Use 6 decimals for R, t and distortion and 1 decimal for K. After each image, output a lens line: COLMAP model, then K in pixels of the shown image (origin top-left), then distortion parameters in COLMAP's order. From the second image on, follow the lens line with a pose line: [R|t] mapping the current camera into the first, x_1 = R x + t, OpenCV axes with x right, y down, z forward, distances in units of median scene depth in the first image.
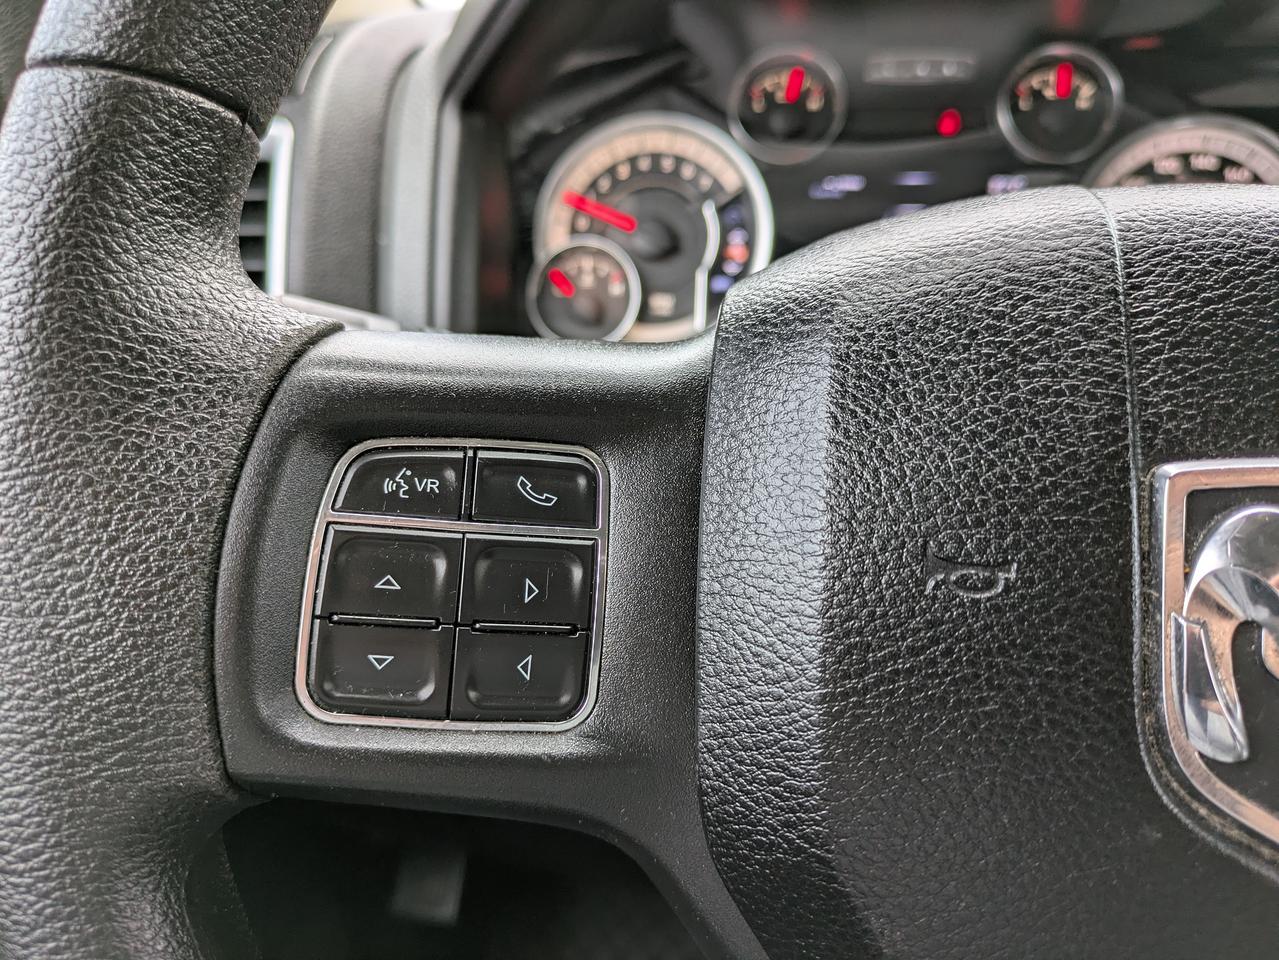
lens RADIAL K [[939.6, 0, 644.1], [0, 939.6, 473.0], [0, 0, 1]] dist [0.041425, -0.070134]
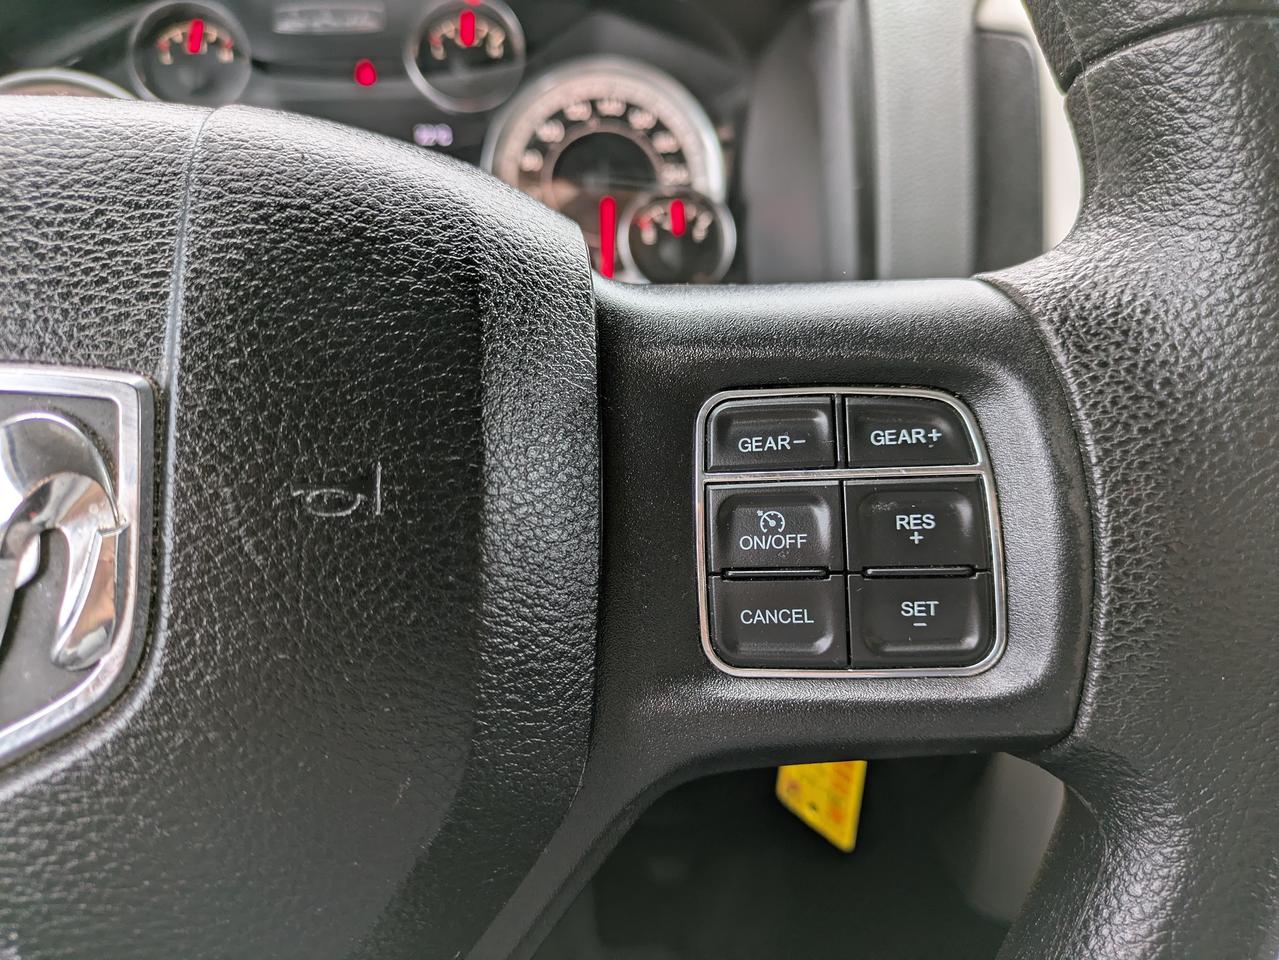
lens RADIAL K [[936.8, 0, 618.6], [0, 936.8, 477.0], [0, 0, 1]] dist [0.058144, -0.100984]
pose [[0.978113, -0.094622, 0.185315, 1.093116], [0.089207, 0.995312, 0.037360, 0.115215], [-0.187982, -0.020011, 0.981969, -0.100852]]
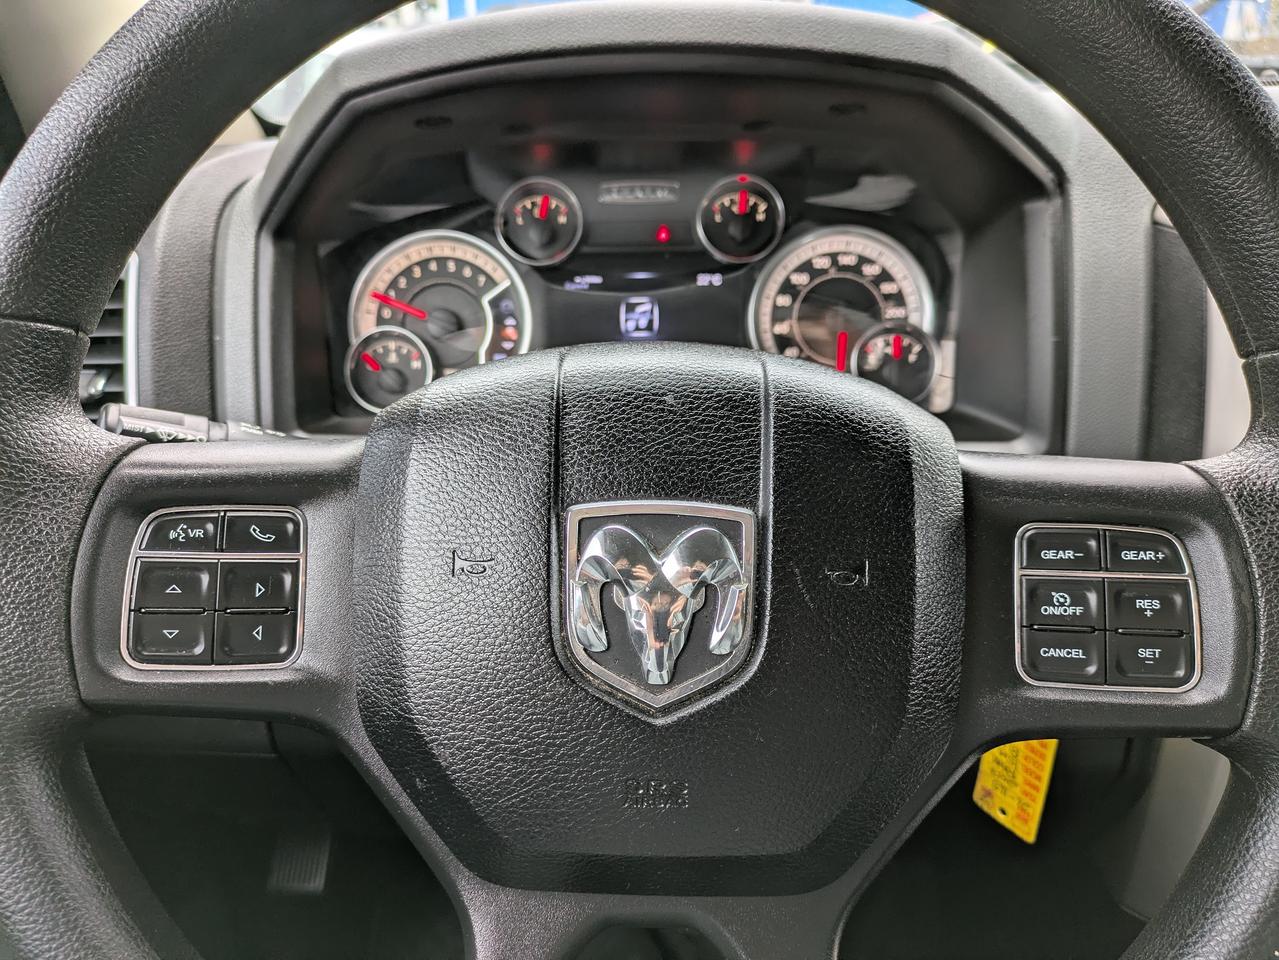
lens RADIAL K [[921.2, 0, 635.3], [0, 921.2, 488.6], [0, 0, 1]] dist [0.010784, 0.011177]
pose [[0.994758, -0.043833, 0.092391, 0.455910], [0.044504, 0.998996, -0.005216, -0.026412], [-0.092069, 0.009301, 0.995709, -0.845792]]
